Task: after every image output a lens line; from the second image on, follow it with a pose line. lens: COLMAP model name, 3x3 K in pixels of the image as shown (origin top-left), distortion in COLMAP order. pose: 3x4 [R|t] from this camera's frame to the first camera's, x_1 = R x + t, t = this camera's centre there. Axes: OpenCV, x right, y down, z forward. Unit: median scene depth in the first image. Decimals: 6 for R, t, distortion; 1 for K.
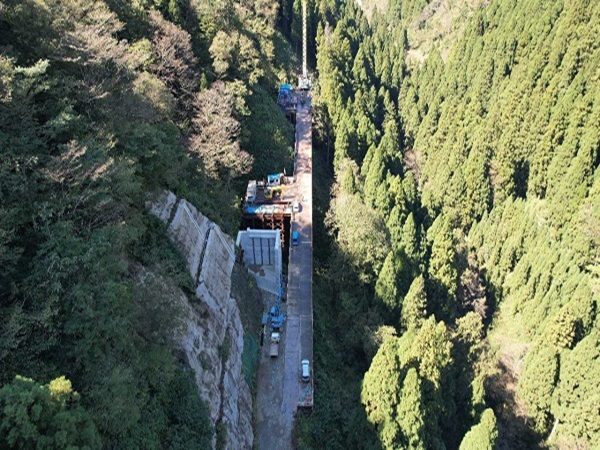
lens RADIAL K [[506.9, 0, 301.7], [0, 506.9, 197.6], [0, 0, 1]] dist [-0.046353, 0.085455]
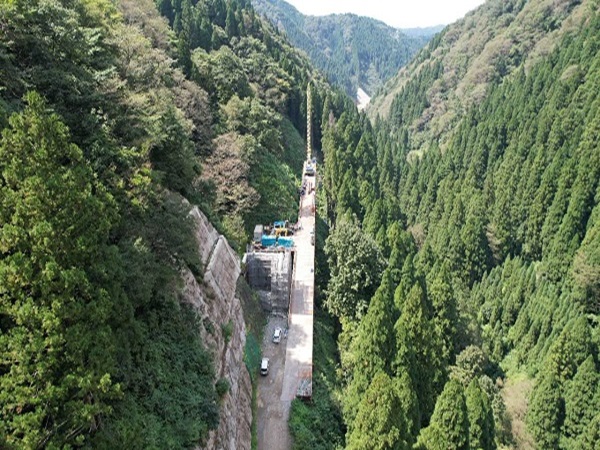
lens RADIAL K [[506.9, 0, 301.7], [0, 506.9, 197.6], [0, 0, 1]] dist [-0.046353, 0.085455]
pose [[0.999851, 0.007145, -0.015735, 0.008227], [-0.010475, 0.974763, -0.222997, 0.133884], [0.013744, 0.223128, 0.974692, -0.044850]]
